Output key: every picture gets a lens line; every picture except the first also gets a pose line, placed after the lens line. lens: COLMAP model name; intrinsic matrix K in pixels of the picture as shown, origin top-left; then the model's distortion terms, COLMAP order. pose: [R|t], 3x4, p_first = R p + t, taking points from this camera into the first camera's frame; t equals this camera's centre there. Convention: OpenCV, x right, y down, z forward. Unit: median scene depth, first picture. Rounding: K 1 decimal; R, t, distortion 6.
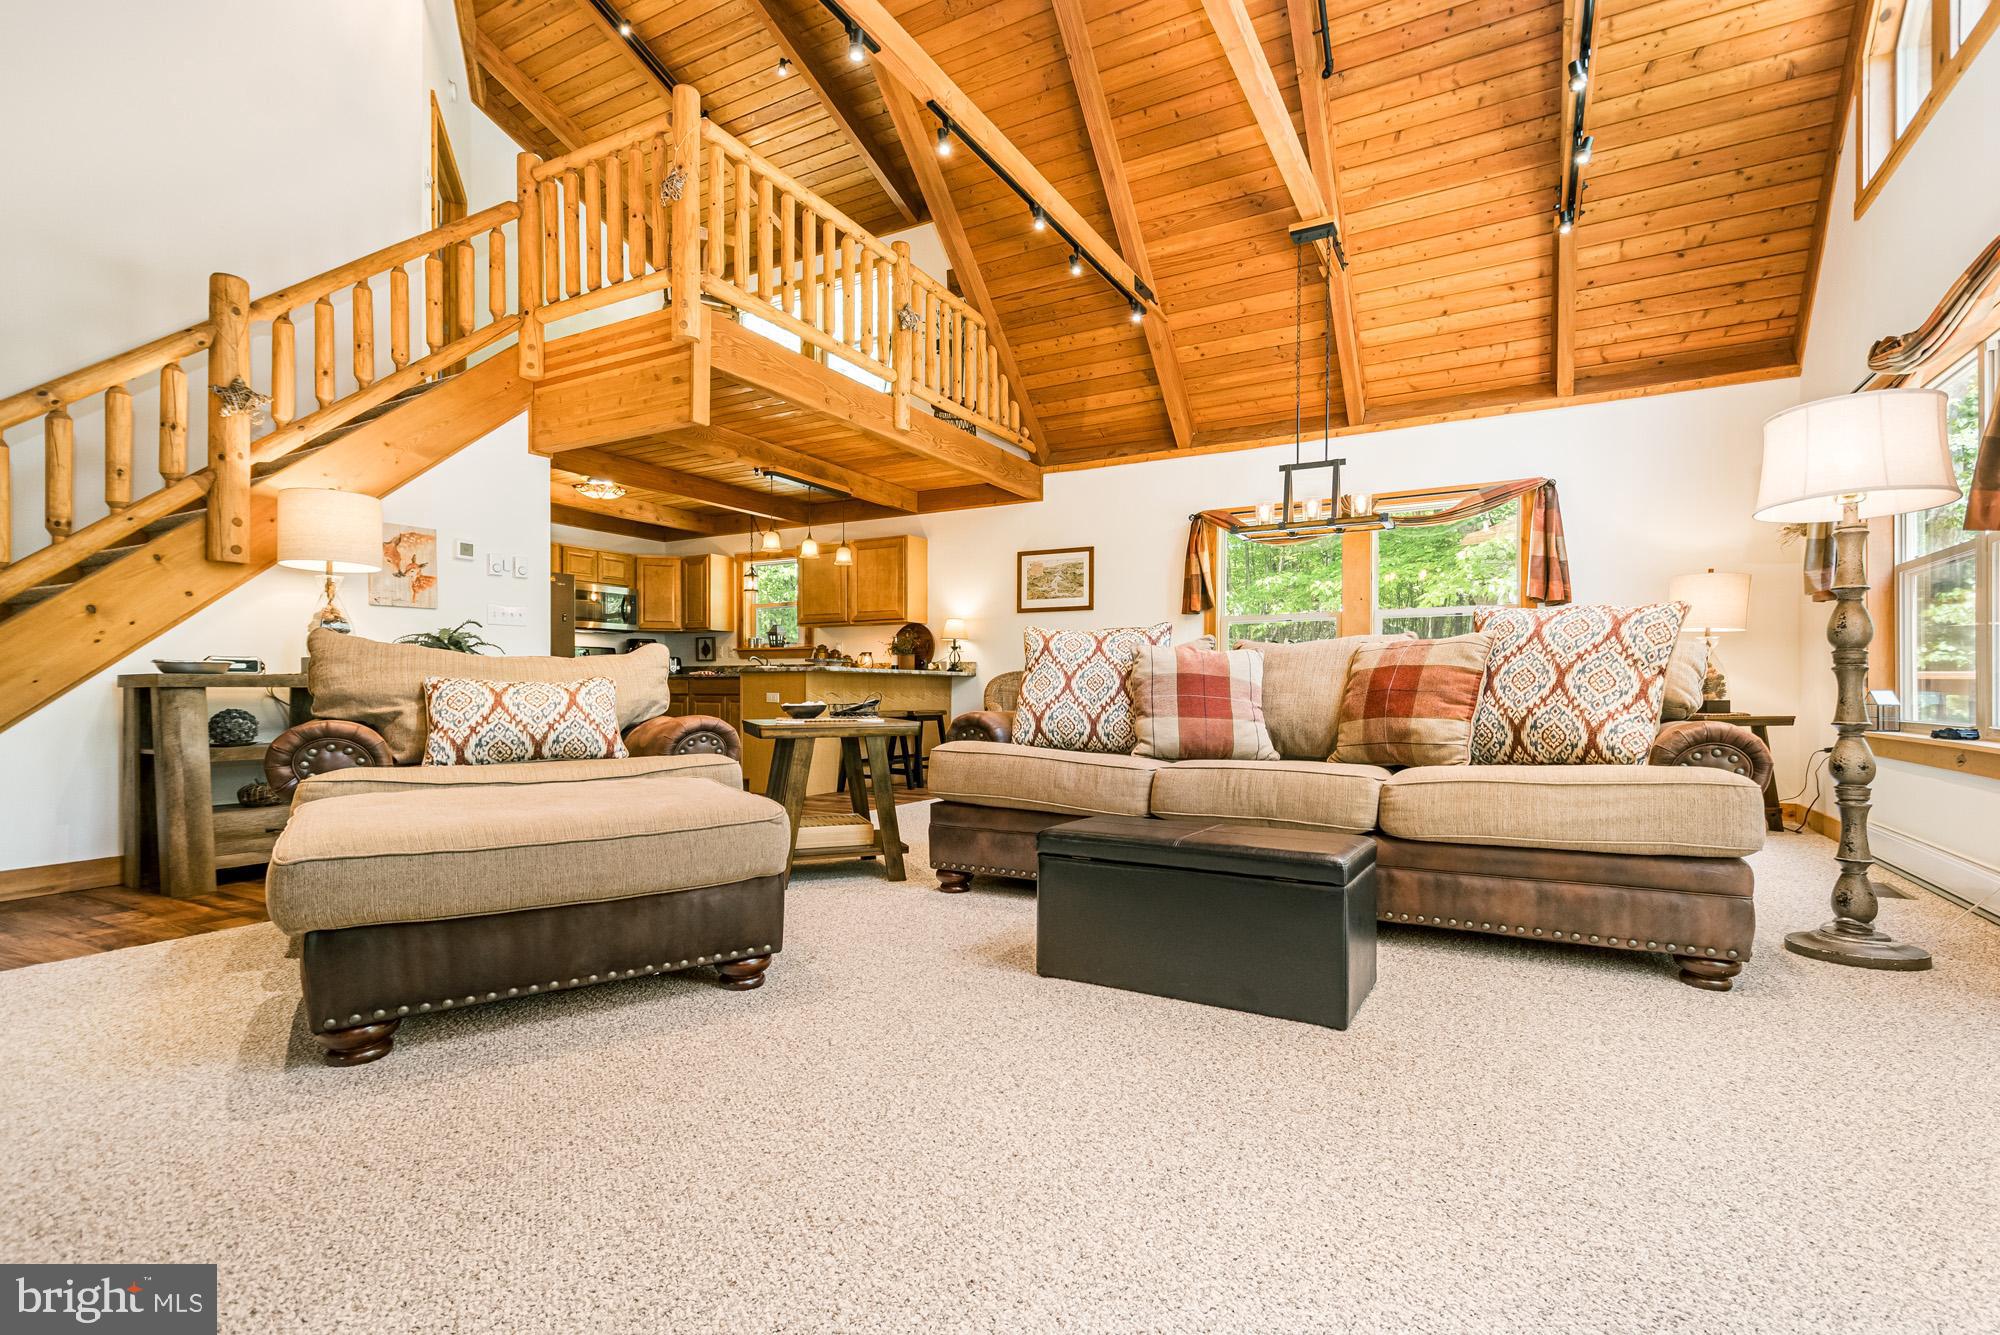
lens RADIAL K [[949.3, 0, 1111.7], [0, 949.3, 676.5], [0, 0, 1]] dist [0.000648, 0.000013]
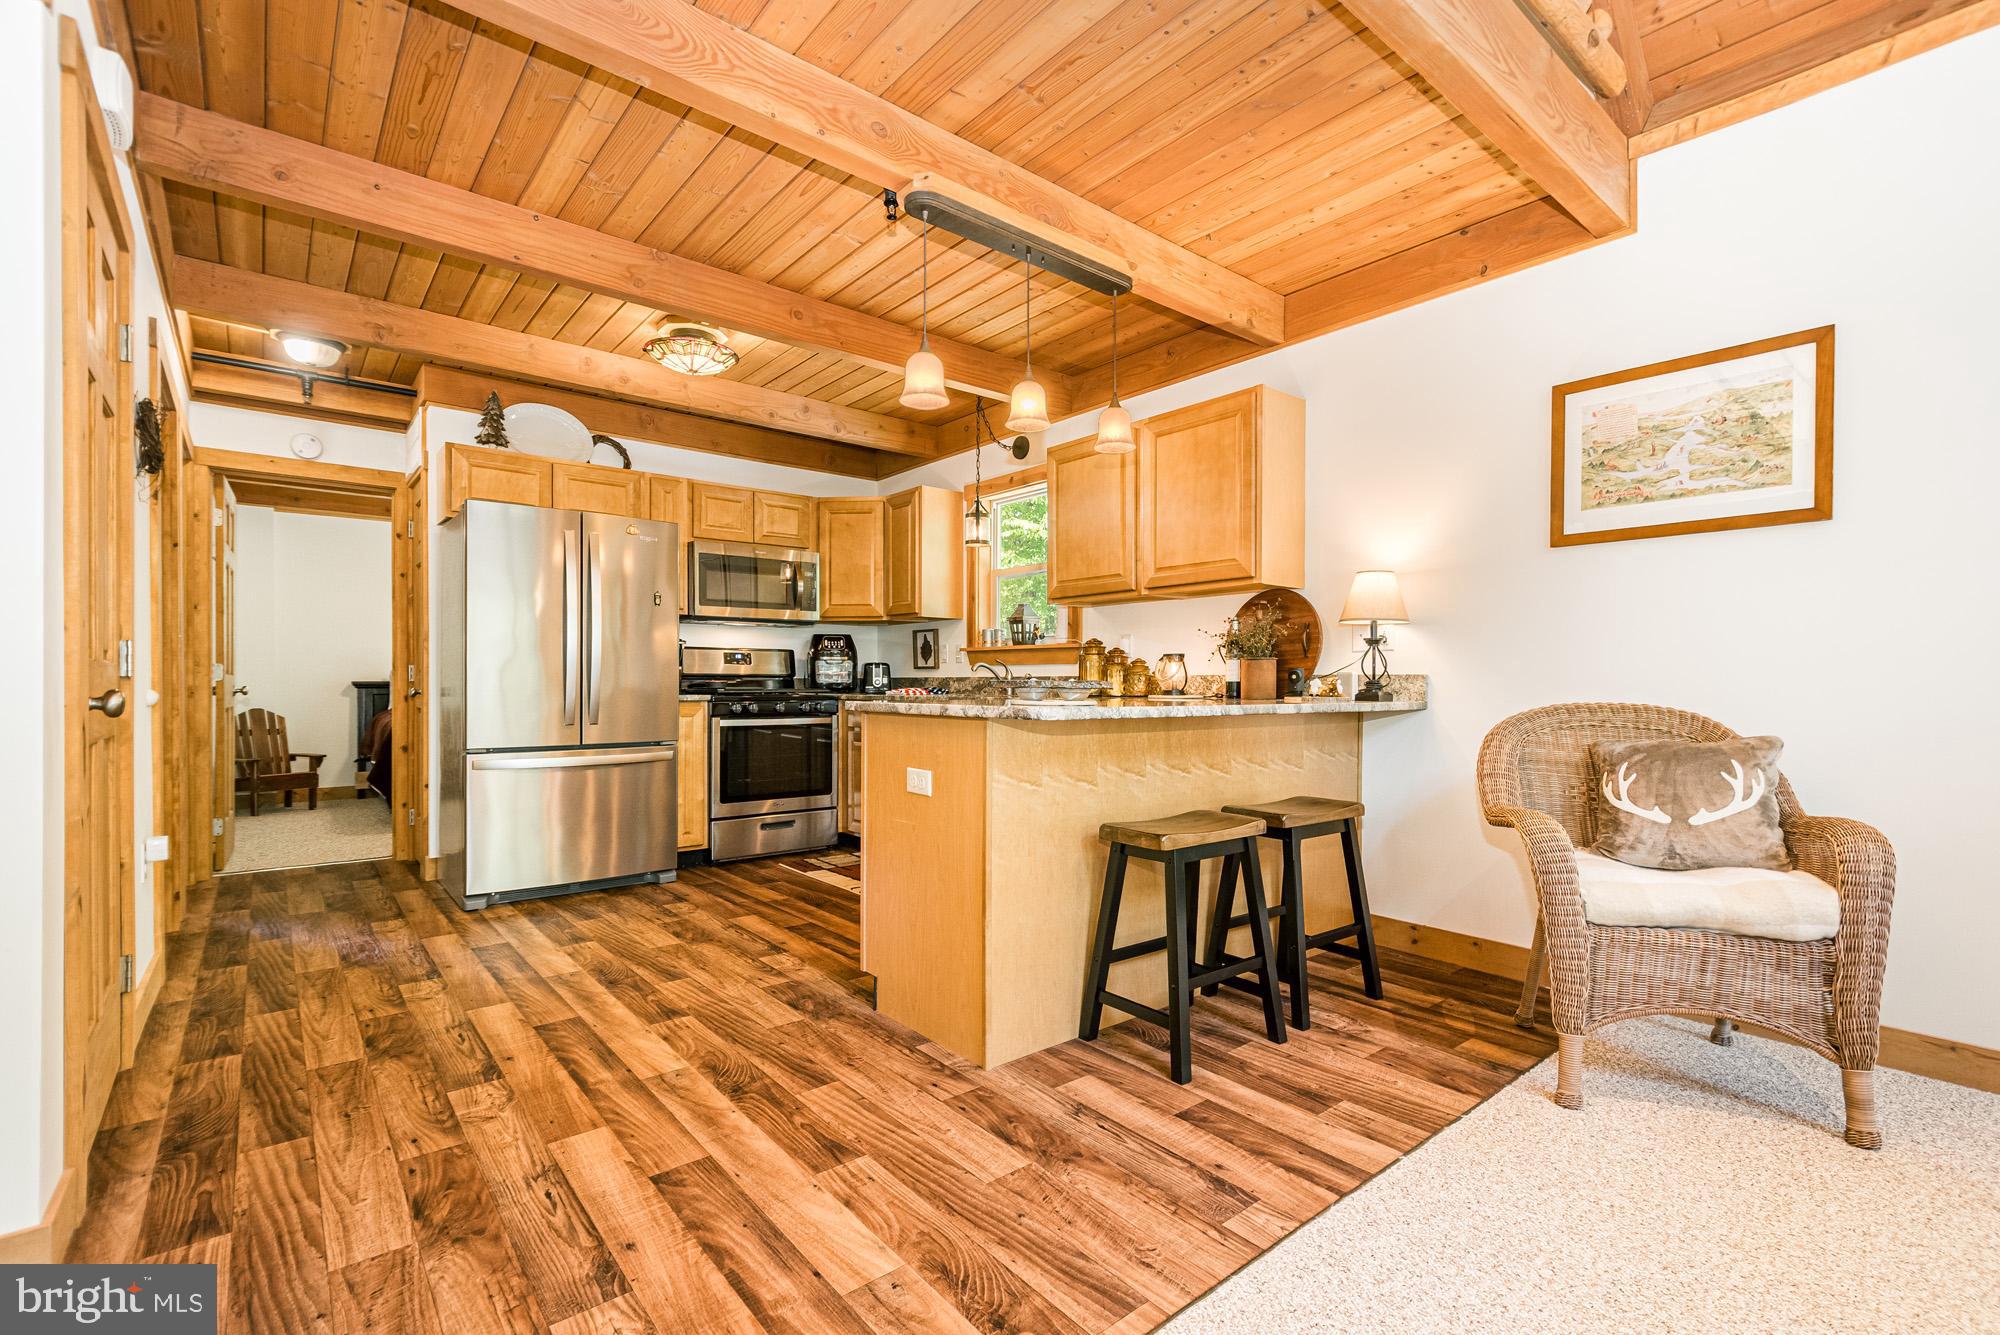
lens RADIAL K [[929.5, 0, 1048.6], [0, 929.5, 685.1], [0, 0, 1]] dist [0.001083, -0.000077]
pose [[0.906183, 0.004892, -0.422856, -0.121712], [0.003429, 0.999815, 0.018914, -0.019279], [0.422871, -0.018589, 0.905999, 0.565549]]
